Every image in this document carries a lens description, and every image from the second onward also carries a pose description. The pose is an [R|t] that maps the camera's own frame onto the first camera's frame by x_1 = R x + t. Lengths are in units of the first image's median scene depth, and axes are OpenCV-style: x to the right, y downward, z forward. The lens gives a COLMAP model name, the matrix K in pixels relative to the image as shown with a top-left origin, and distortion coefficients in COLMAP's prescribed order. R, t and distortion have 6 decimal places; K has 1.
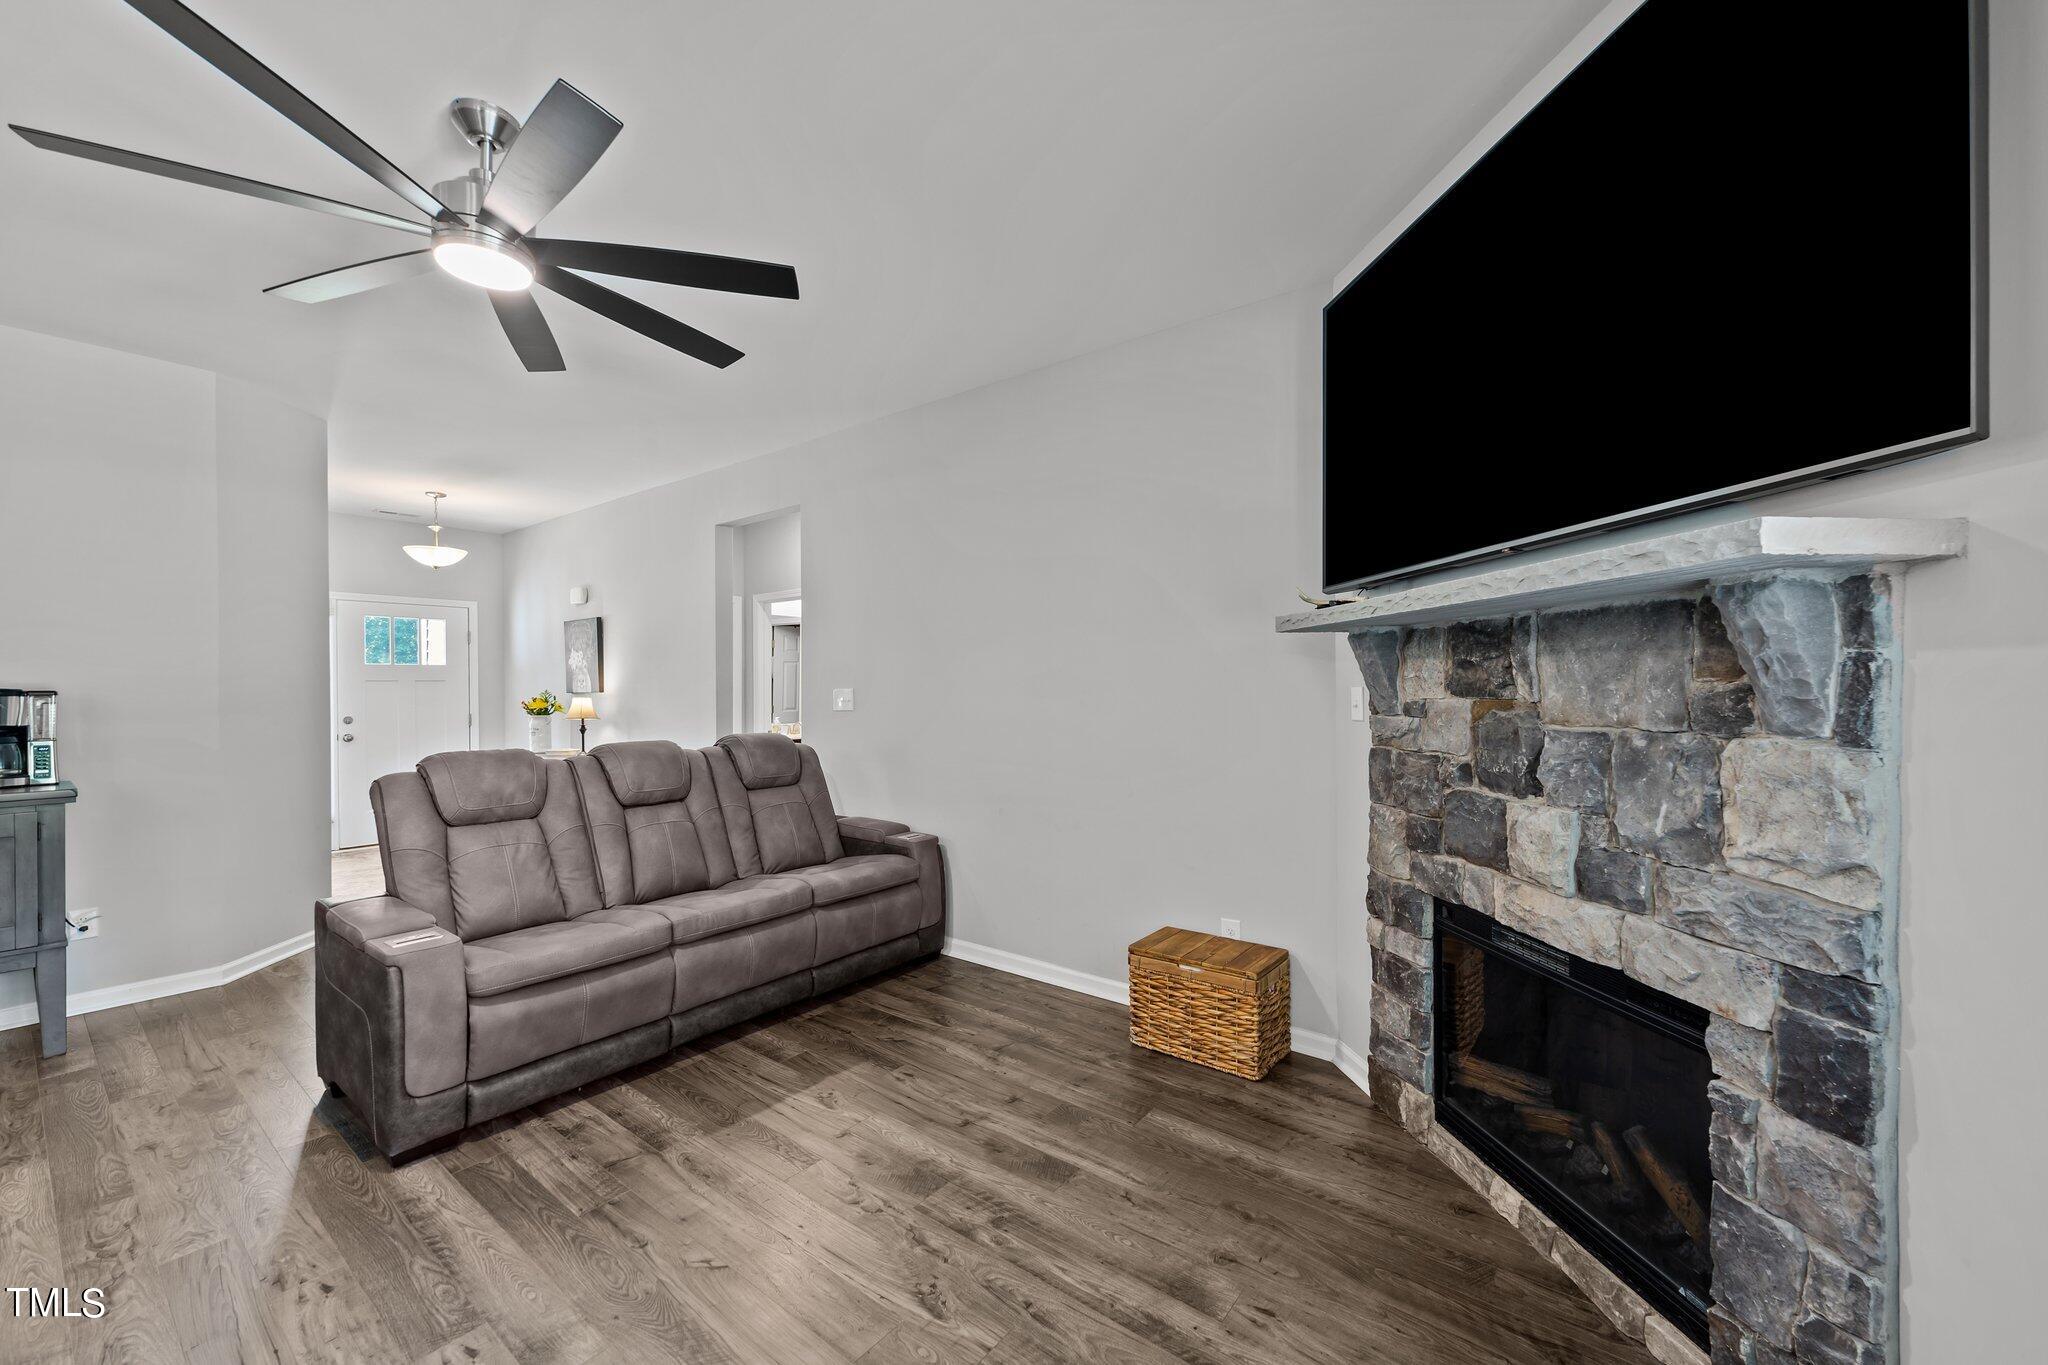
lens RADIAL K [[797.4, 0, 1032.6], [0, 797.4, 692.6], [0, 0, 1]] dist [0.007386, -0.001993]
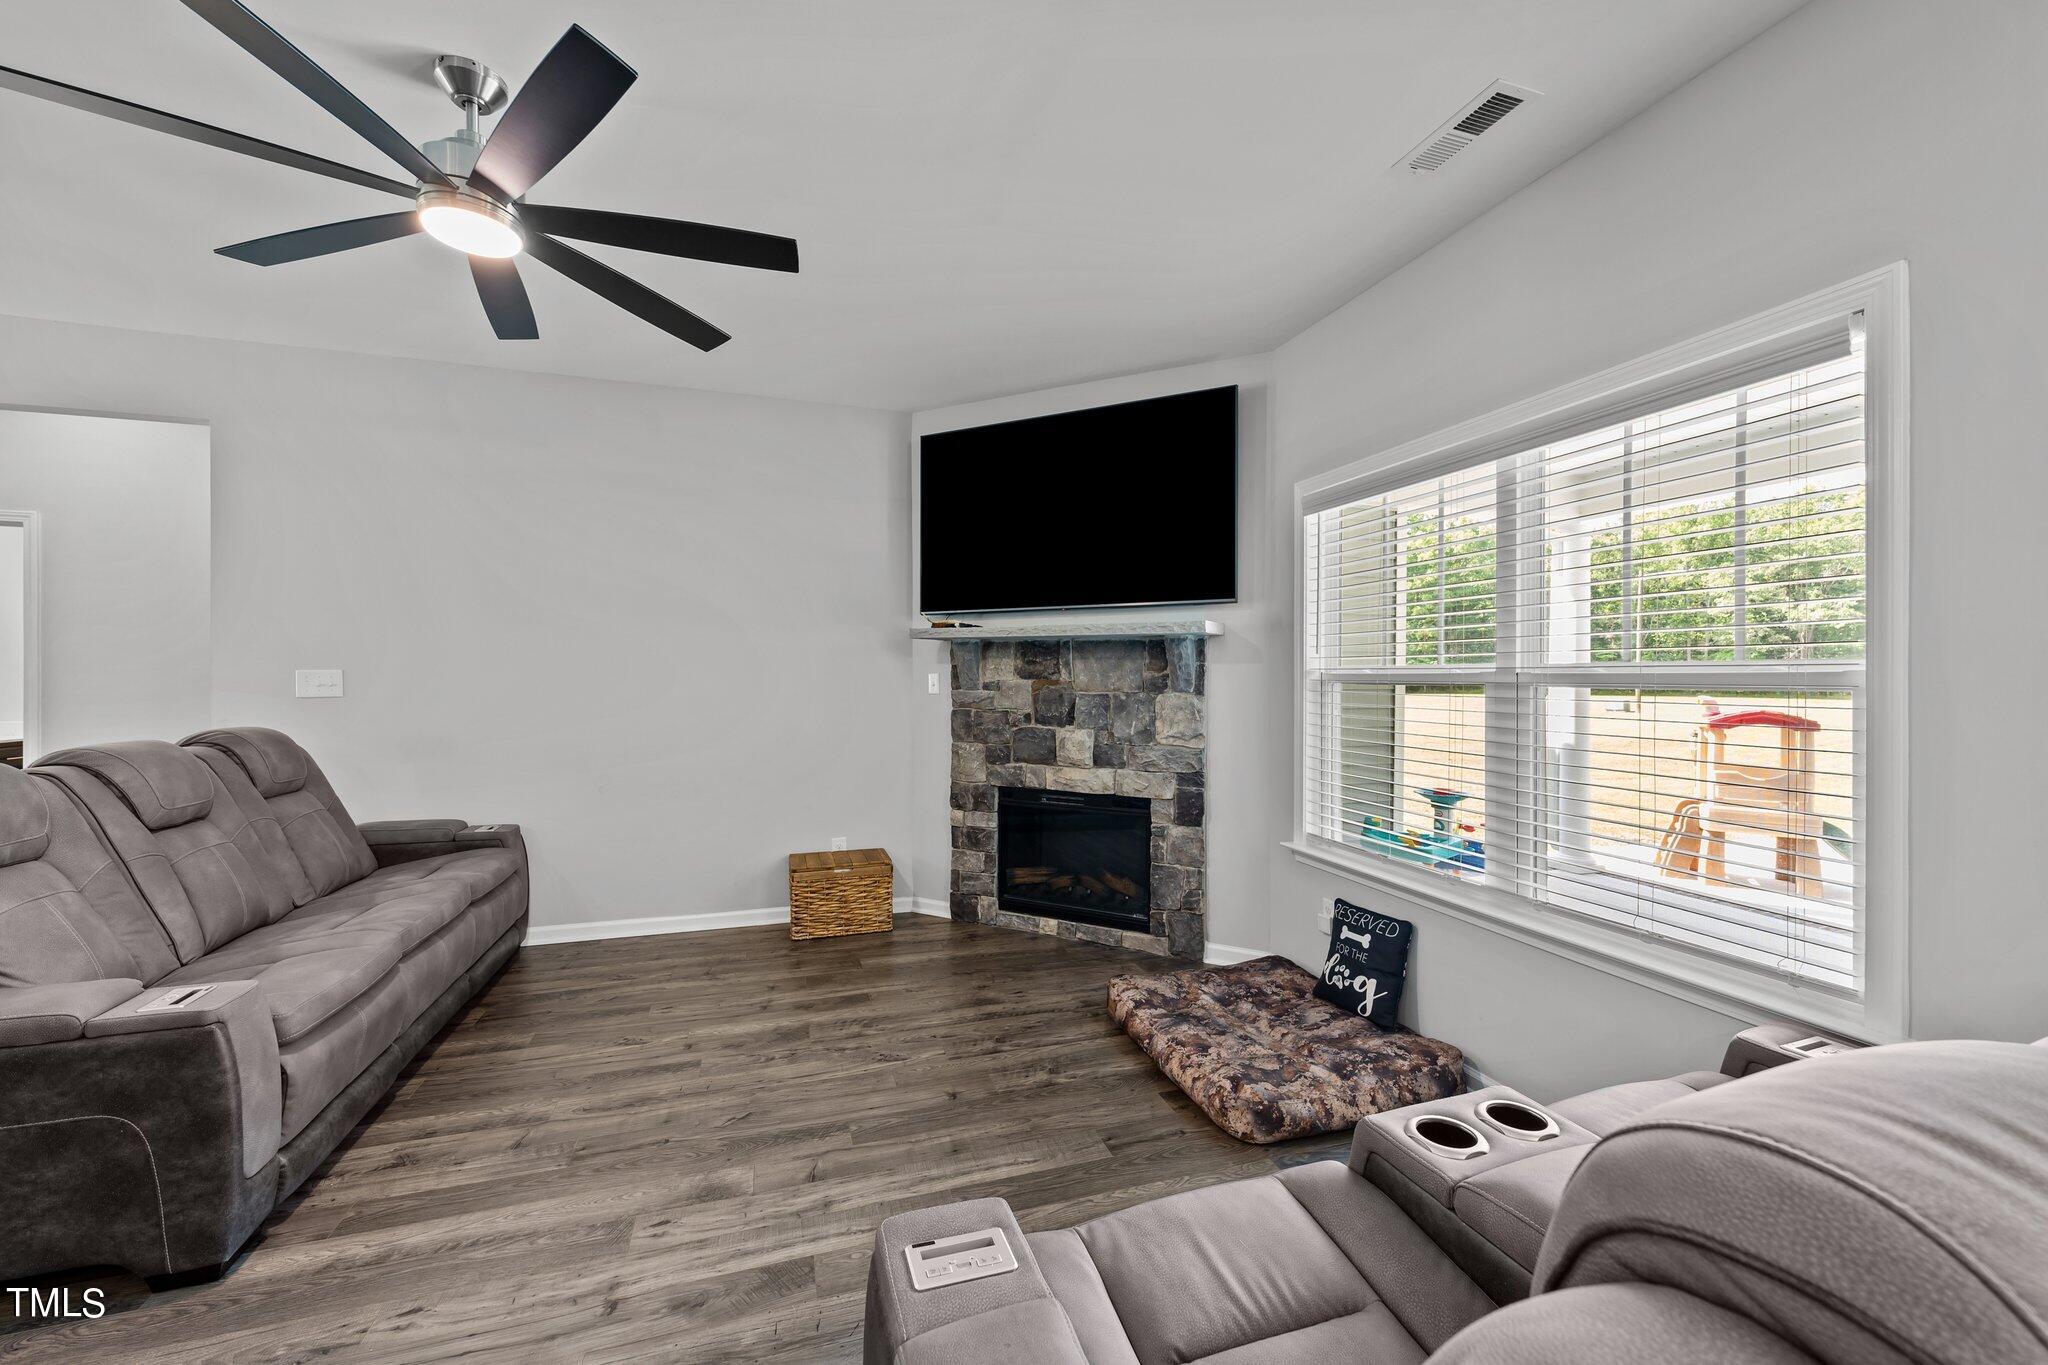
lens RADIAL K [[797.4, 0, 1033.4], [0, 797.4, 679.8], [0, 0, 1]] dist [0.007386, -0.001993]
pose [[0.561433, 0.001426, 0.827521, -1.217784], [-0.003384, 0.999994, 0.000572, 0.007125], [-0.827515, -0.003122, 0.561434, -0.115639]]
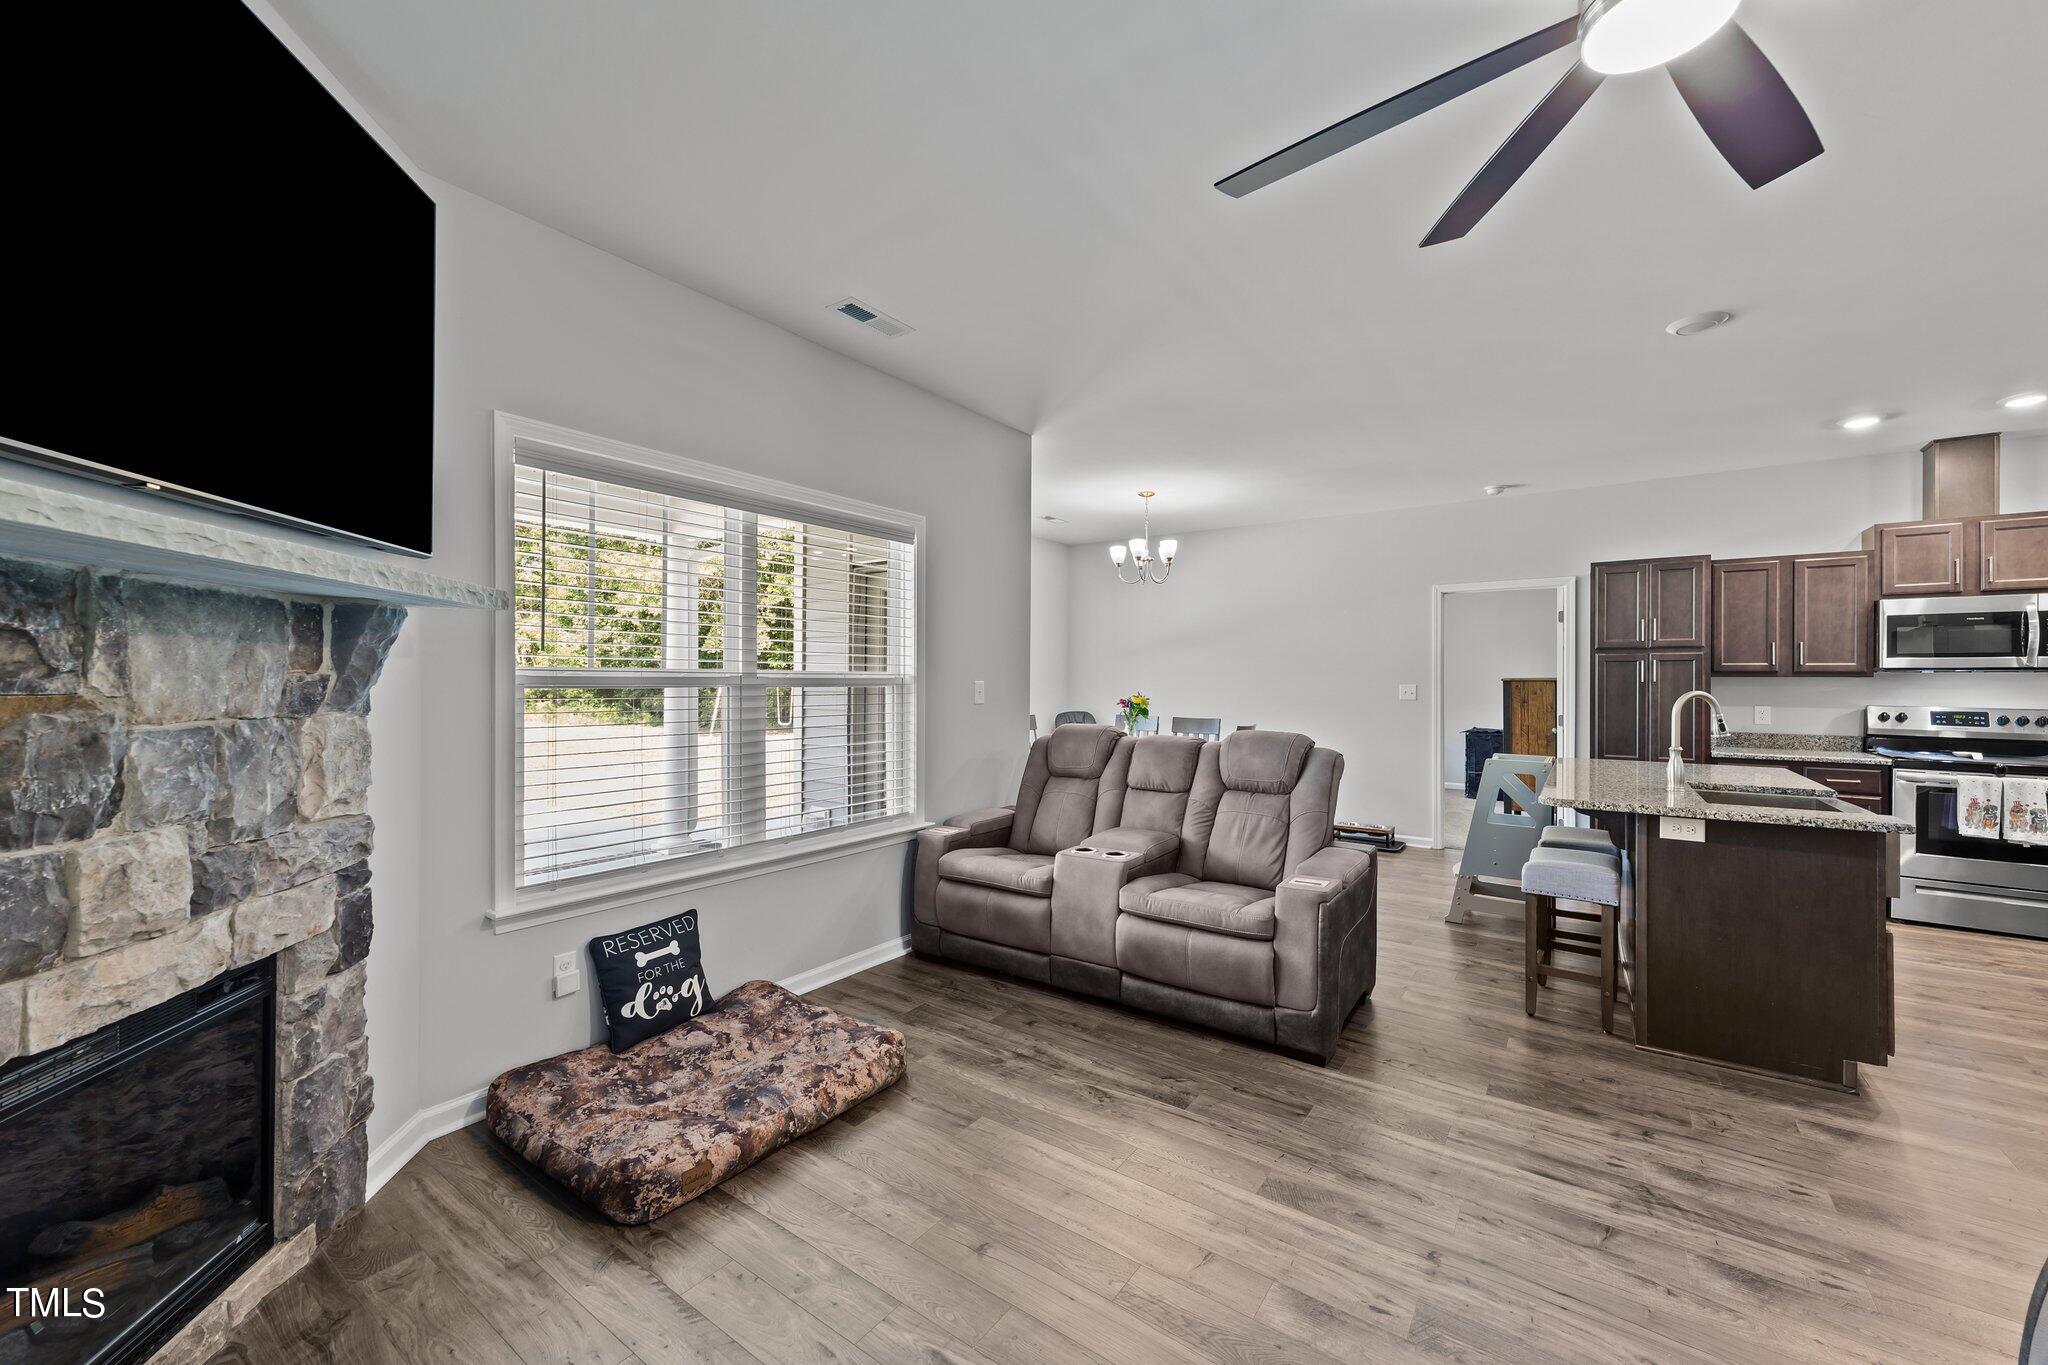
lens RADIAL K [[797.4, 0, 1022.8], [0, 797.4, 678.9], [0, 0, 1]] dist [0.007386, -0.001993]
pose [[-0.999376, -0.001888, -0.035281, -0.170983], [-0.001968, 0.999996, 0.002237, -0.007412], [0.035277, 0.002305, -0.999375, 1.793854]]
